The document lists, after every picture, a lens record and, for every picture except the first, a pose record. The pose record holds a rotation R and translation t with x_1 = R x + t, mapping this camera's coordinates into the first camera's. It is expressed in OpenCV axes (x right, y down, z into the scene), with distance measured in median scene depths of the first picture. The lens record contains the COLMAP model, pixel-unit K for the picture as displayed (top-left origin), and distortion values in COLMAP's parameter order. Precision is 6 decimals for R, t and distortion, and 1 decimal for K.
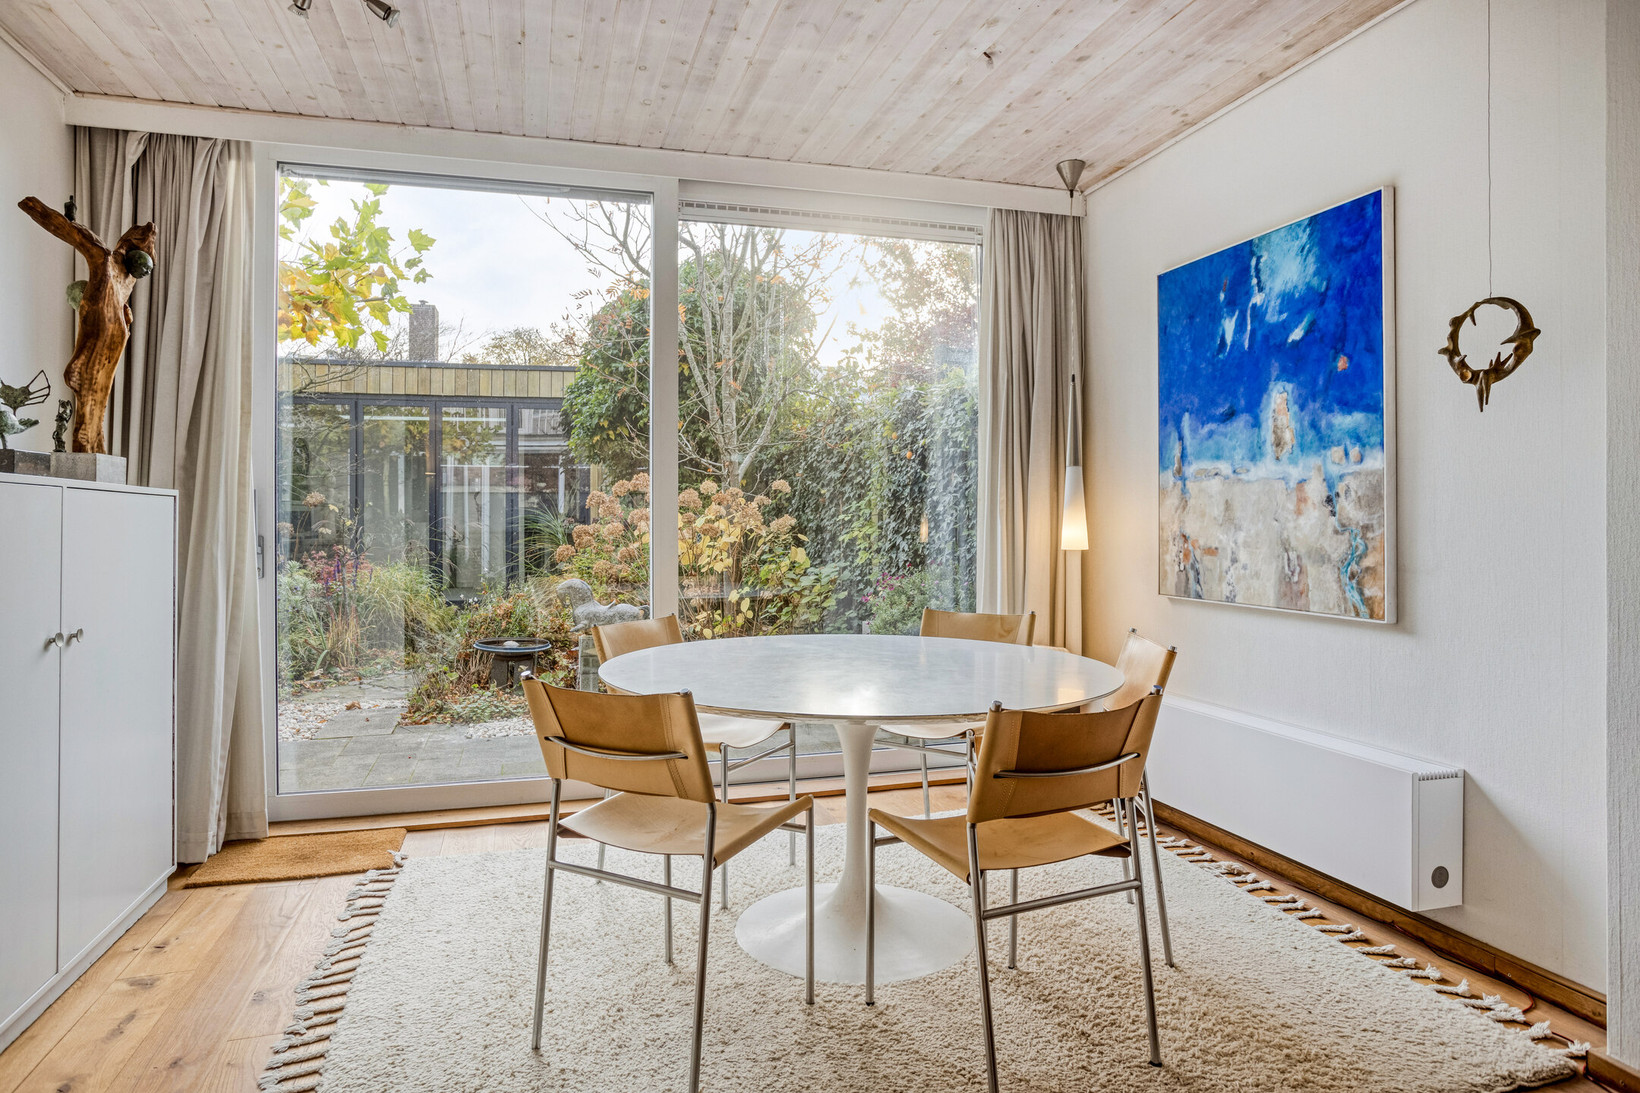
lens RADIAL K [[931.4, 0, 797.2], [0, 931.4, 495.7], [0, 0, 1]] dist [-0.005998, 0.005233]
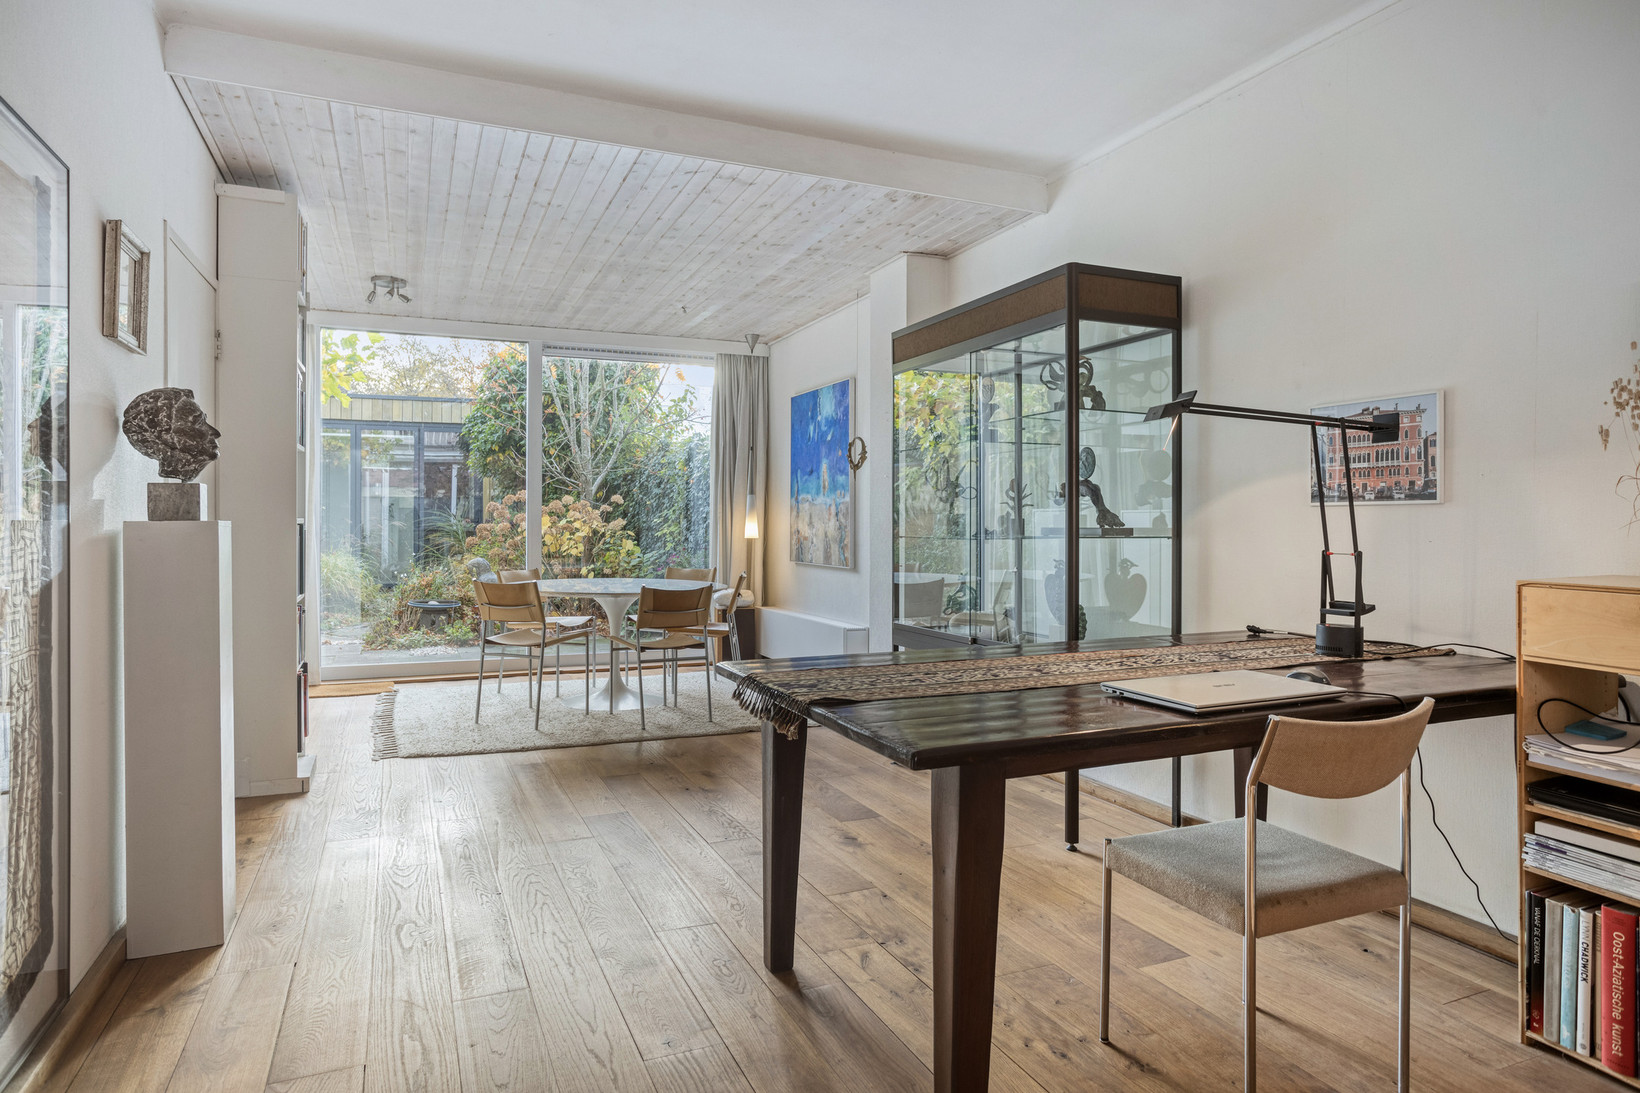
lens RADIAL K [[931.4, 0, 769.5], [0, 931.4, 517.9], [0, 0, 1]] dist [-0.005998, 0.005233]
pose [[0.996008, 0.008582, 0.088852, 0.097982], [-0.010447, 0.999734, 0.020551, -0.013924], [-0.088652, -0.021397, 0.995833, -0.542293]]
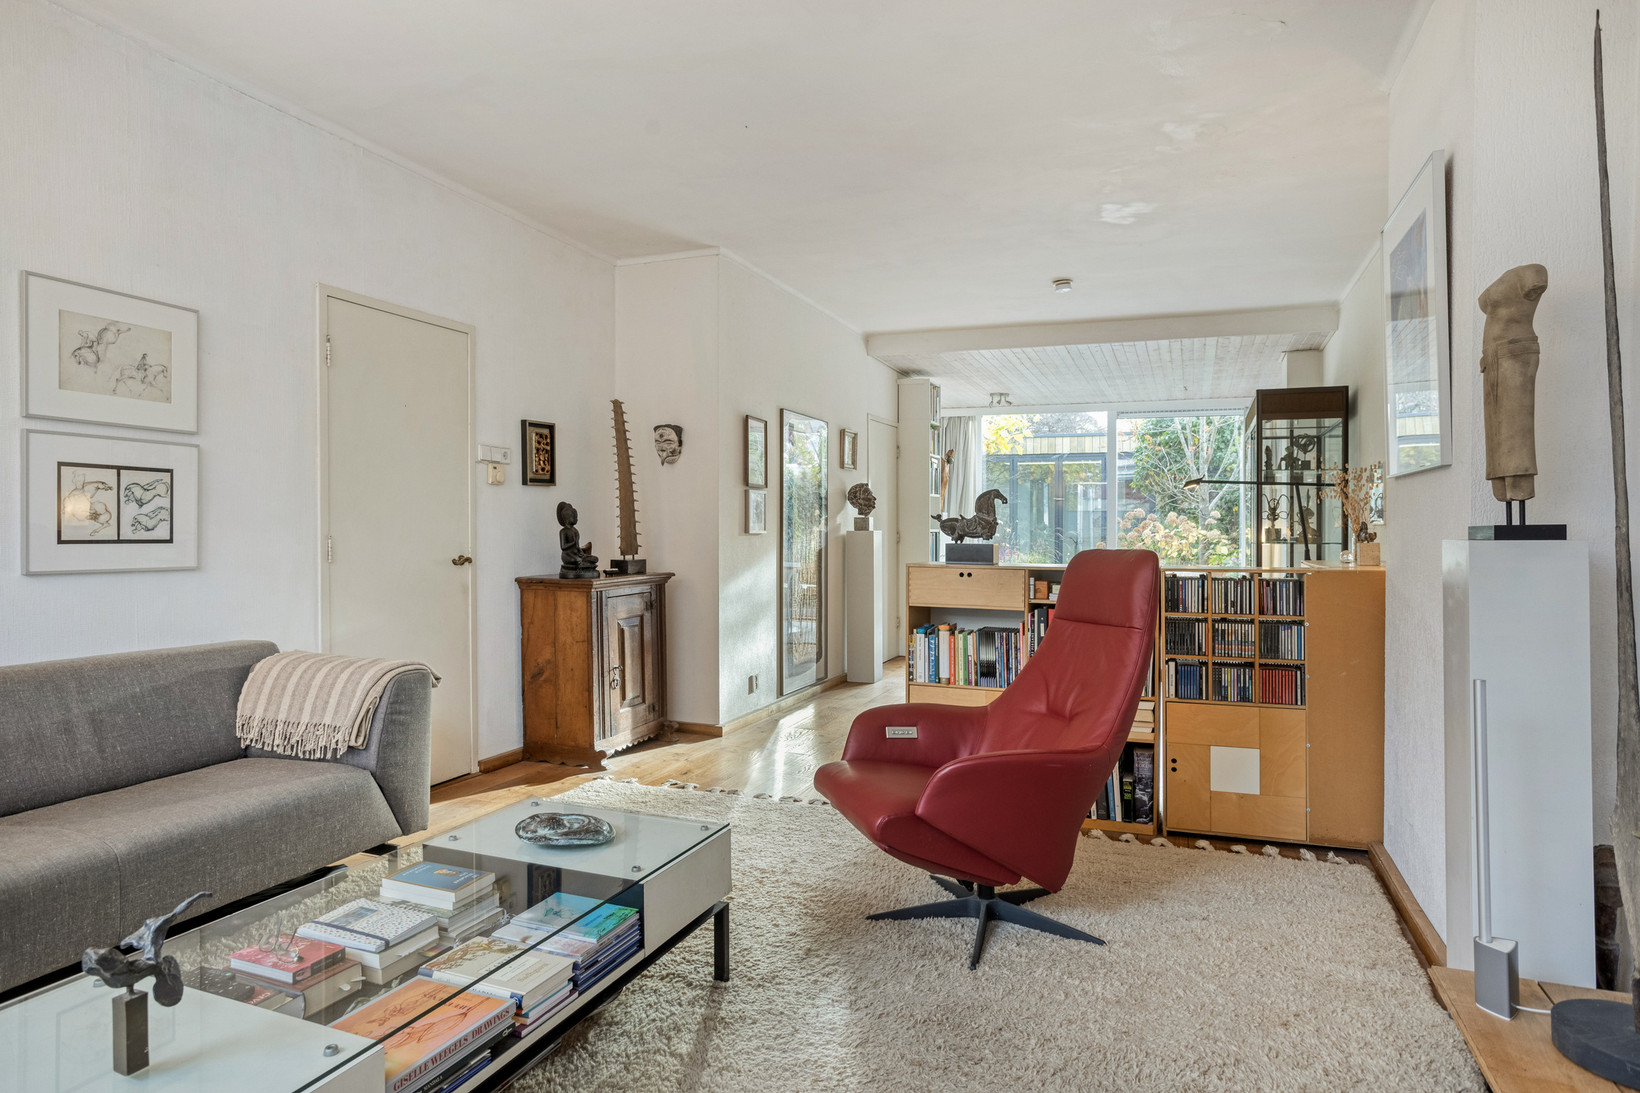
lens RADIAL K [[931.4, 0, 813.3], [0, 931.4, 536.8], [0, 0, 1]] dist [-0.005998, 0.005233]
pose [[0.786910, 0.015566, -0.616871, 0.542285], [0.005643, 0.999458, 0.032418, -0.031829], [0.617042, -0.028991, 0.786396, -1.060387]]
